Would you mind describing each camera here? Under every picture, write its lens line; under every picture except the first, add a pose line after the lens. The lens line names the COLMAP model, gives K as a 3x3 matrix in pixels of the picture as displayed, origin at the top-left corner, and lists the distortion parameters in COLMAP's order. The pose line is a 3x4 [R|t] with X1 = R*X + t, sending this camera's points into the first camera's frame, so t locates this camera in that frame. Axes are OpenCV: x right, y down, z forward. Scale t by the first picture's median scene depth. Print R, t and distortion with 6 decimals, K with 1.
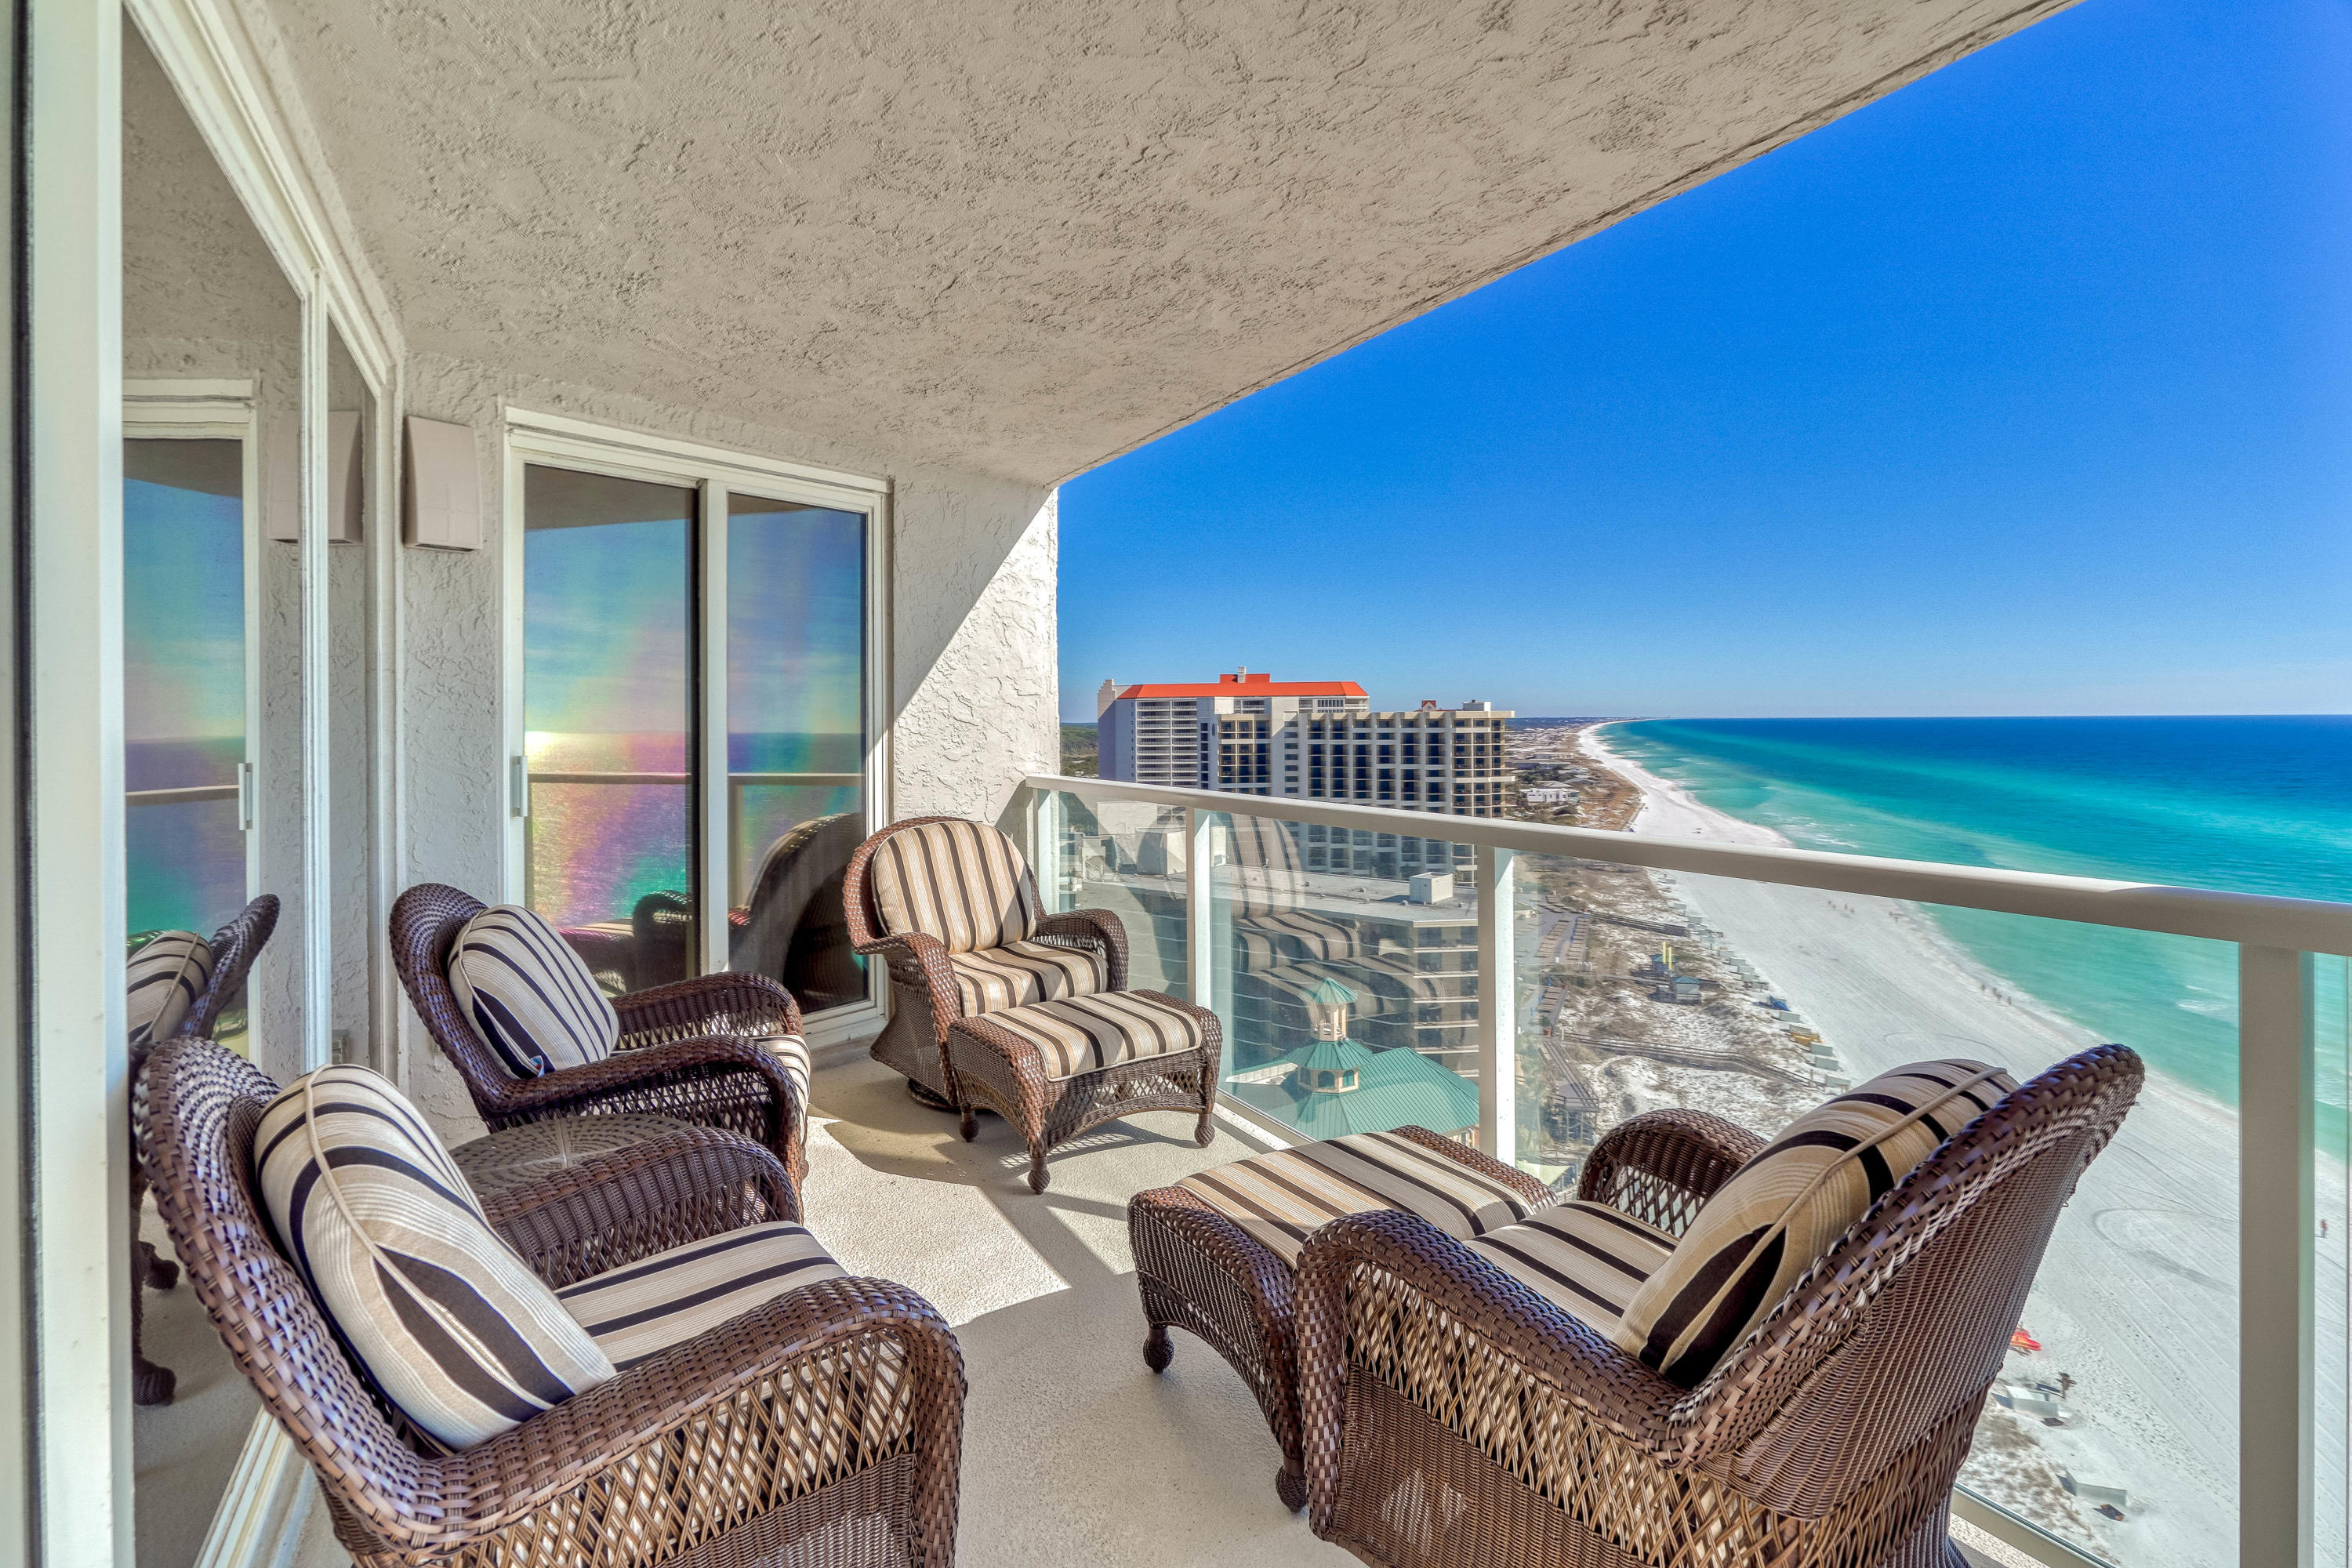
lens RADIAL K [[1114.1, 0, 1152.6], [0, 1114.1, 742.5], [0, 0, 1]] dist [-0.015113, 0.012210]
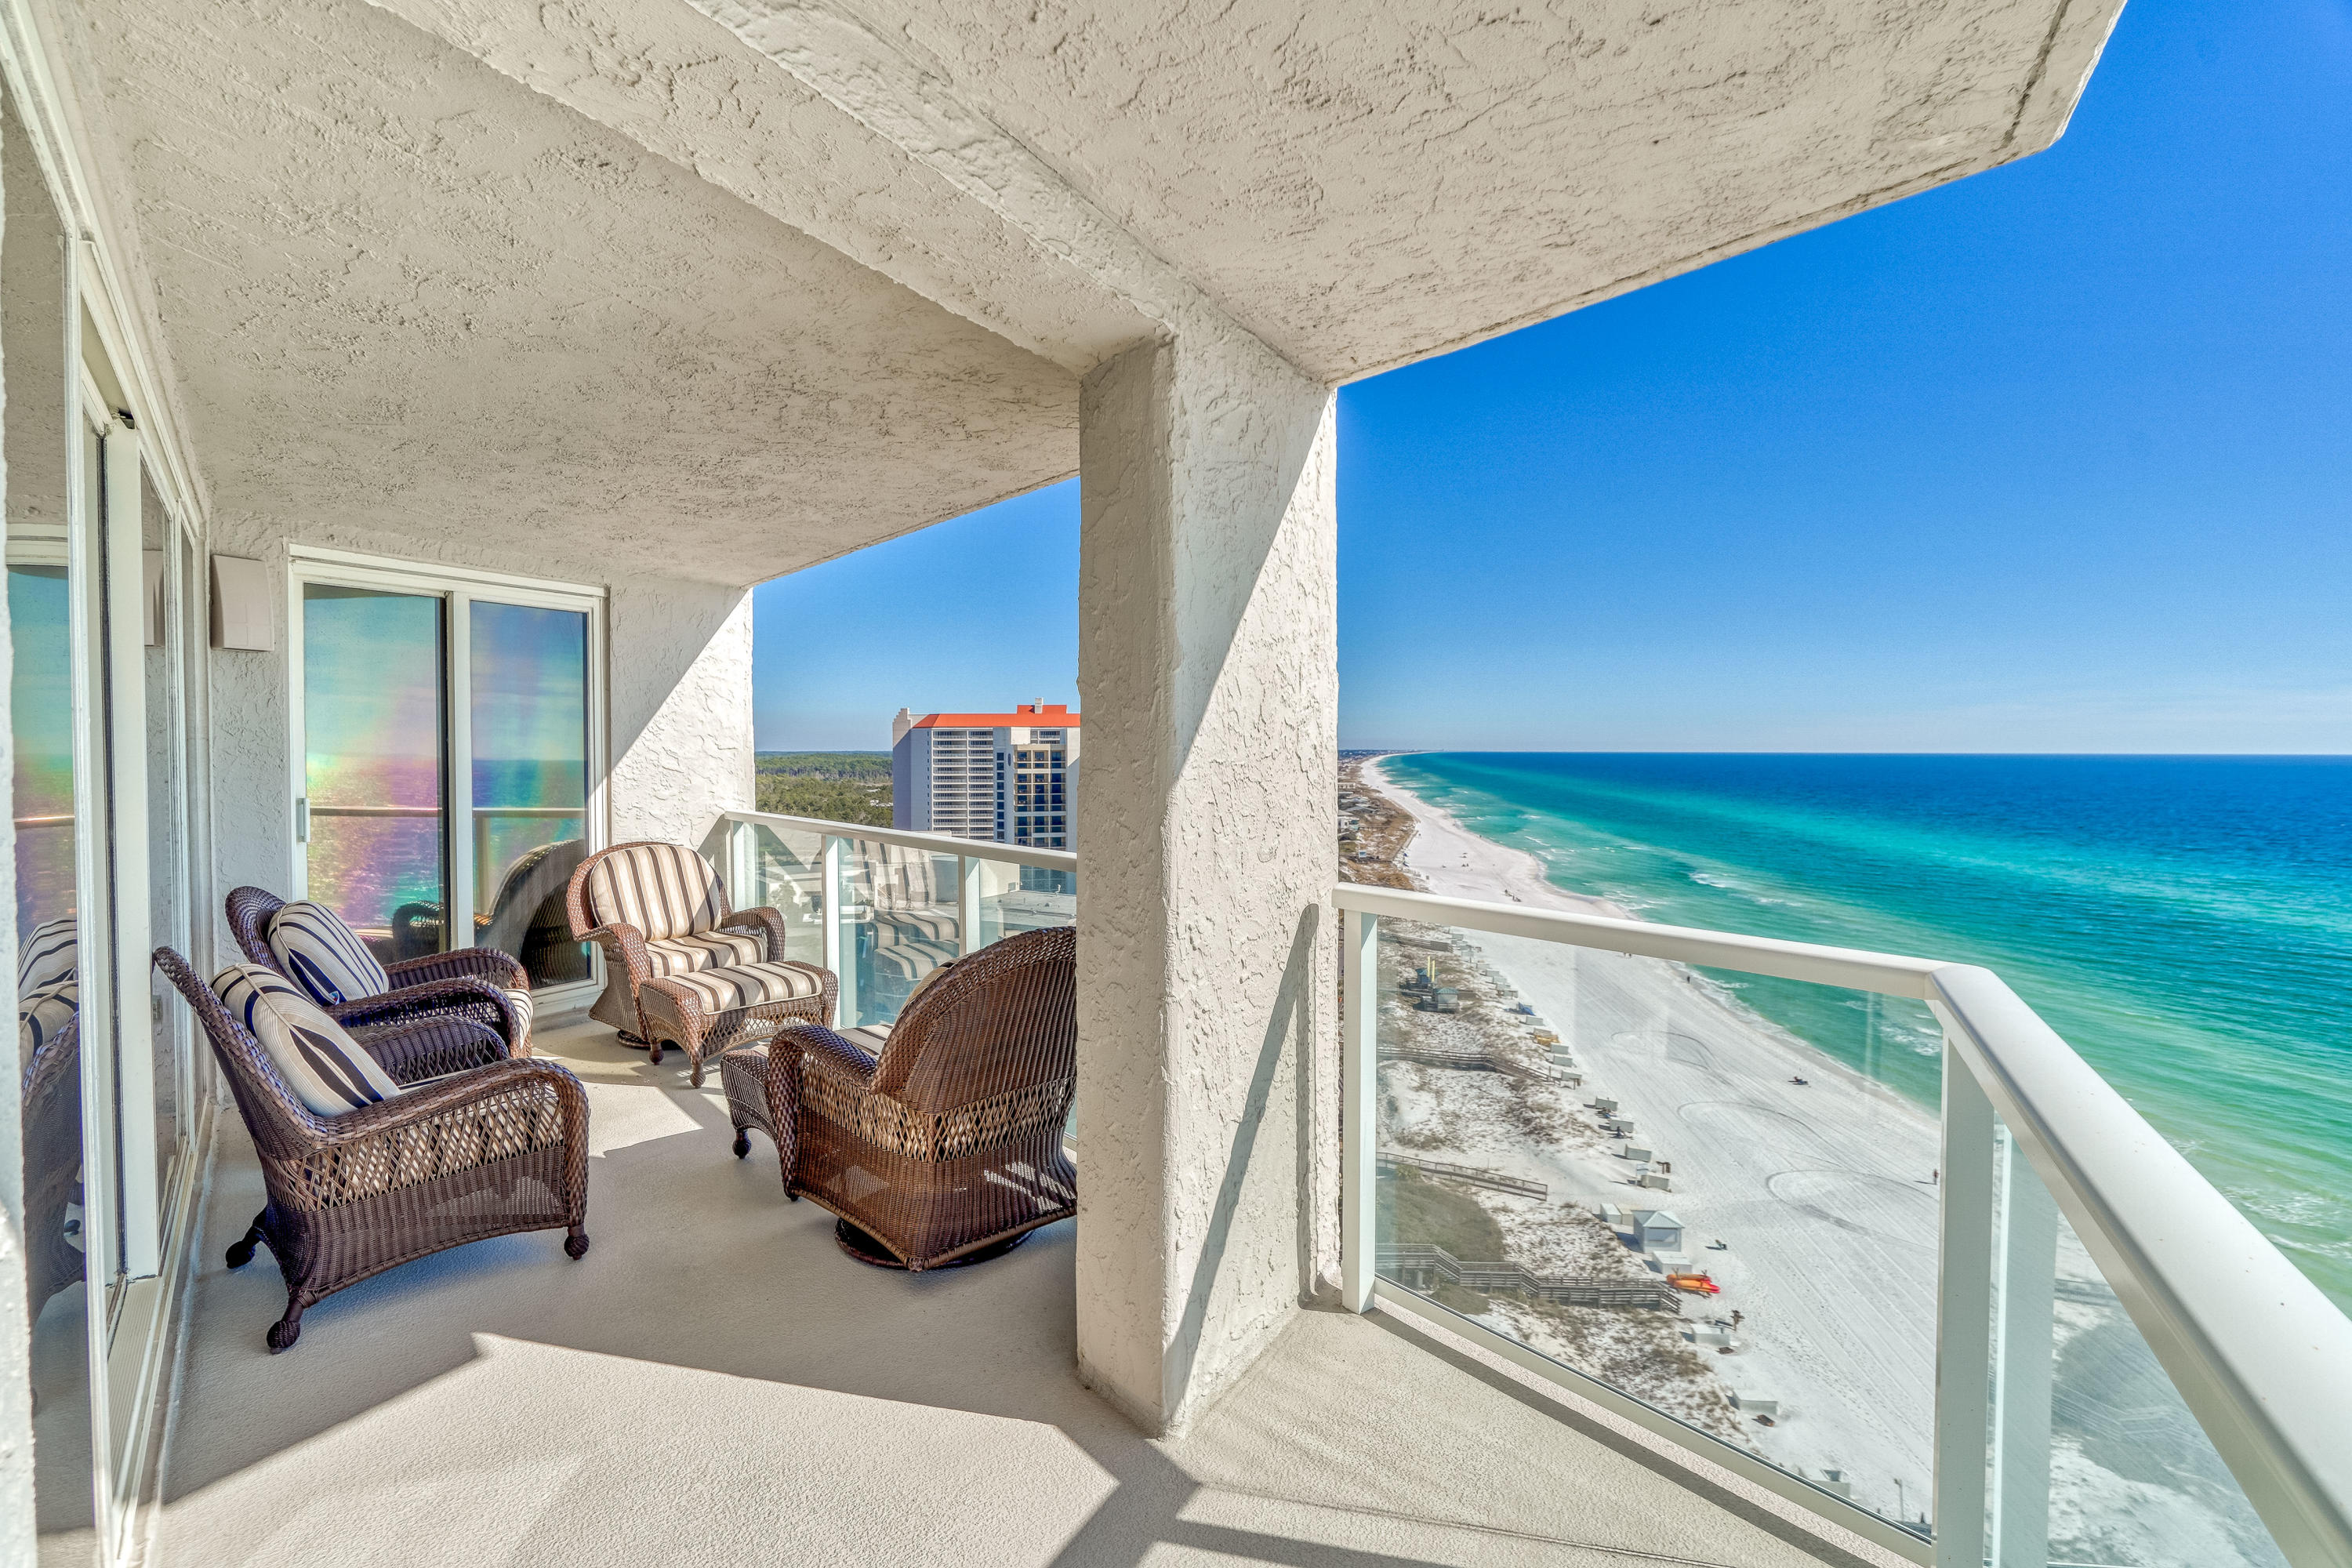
lens RADIAL K [[1094.2, 0, 1170.0], [0, 1094.2, 802.0], [0, 0, 1]] dist [-0.015225, 0.010907]
pose [[0.981143, 0.002620, 0.193268, 0.172133], [-0.008001, 0.999602, 0.027066, -0.021609], [-0.193120, -0.028102, 0.980773, -0.409834]]
